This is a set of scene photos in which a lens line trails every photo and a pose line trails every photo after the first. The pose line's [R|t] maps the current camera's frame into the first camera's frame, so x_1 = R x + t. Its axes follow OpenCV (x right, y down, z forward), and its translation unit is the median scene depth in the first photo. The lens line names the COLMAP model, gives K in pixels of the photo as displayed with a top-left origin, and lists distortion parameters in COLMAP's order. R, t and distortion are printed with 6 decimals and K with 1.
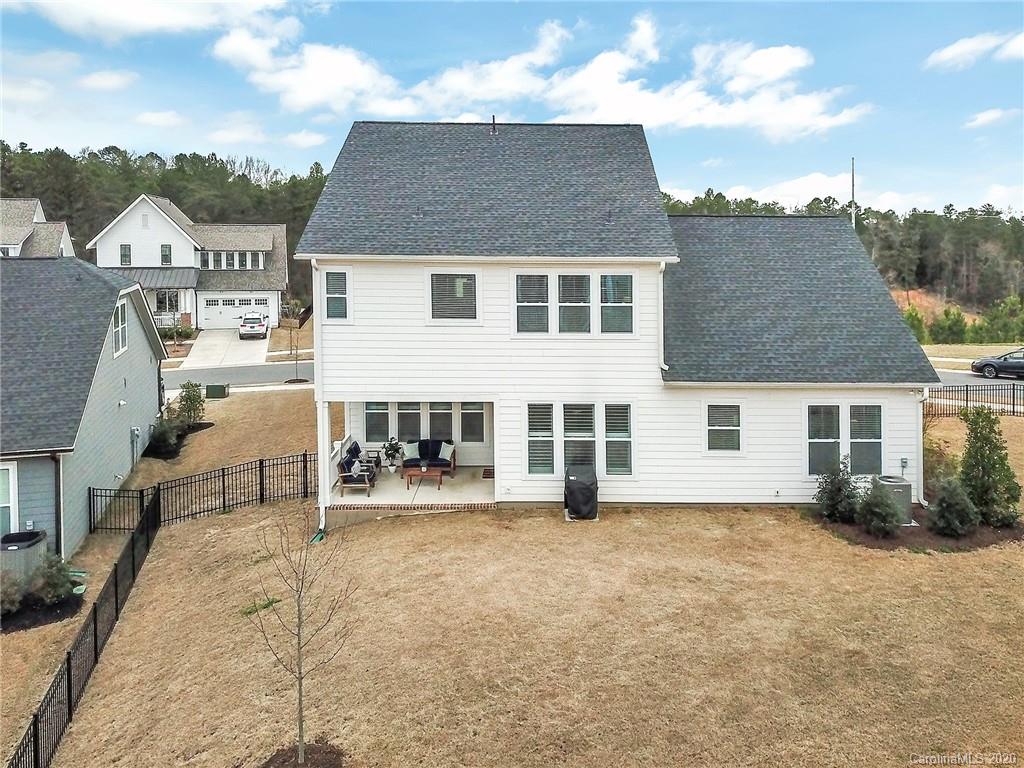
lens RADIAL K [[785.1, 0, 595.8], [0, 785.1, 138.0], [0, 0, 1]] dist [-0.000995, 0.001155]
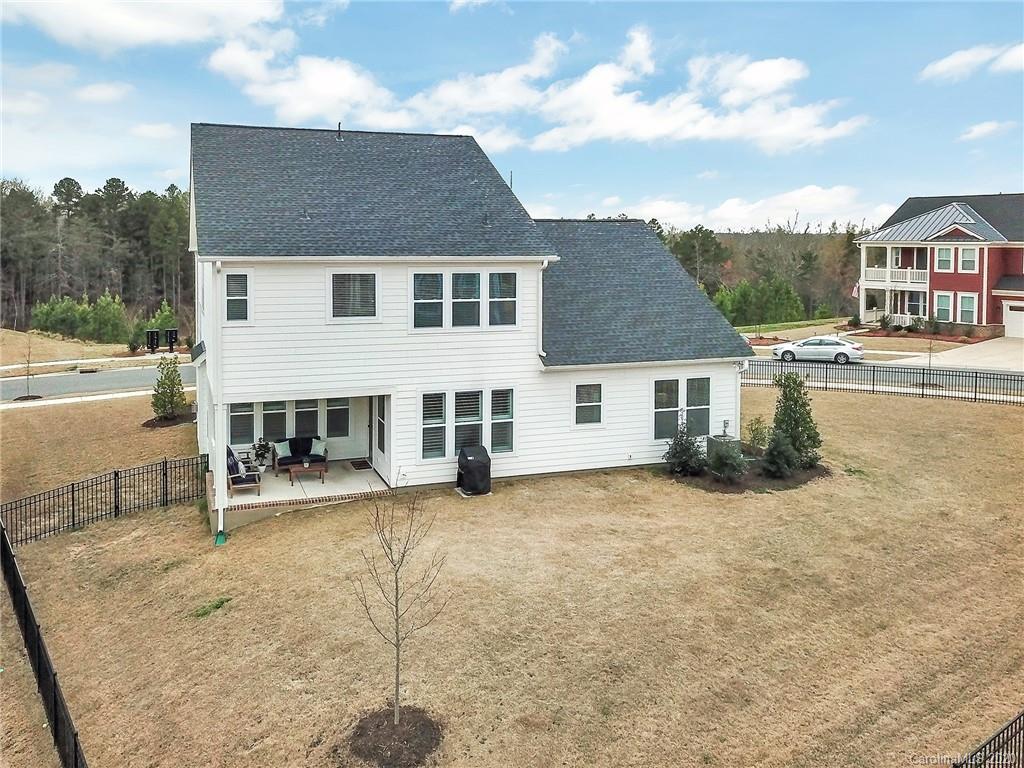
lens RADIAL K [[750.9, 0, 466.3], [0, 750.9, 180.3], [0, 0, 1]] dist [0.004274, -0.004806]
pose [[0.963793, 0.014480, 0.266257, -0.304356], [-0.023990, 0.999184, 0.032498, 0.014556], [-0.265569, -0.037709, 0.963354, 0.013917]]
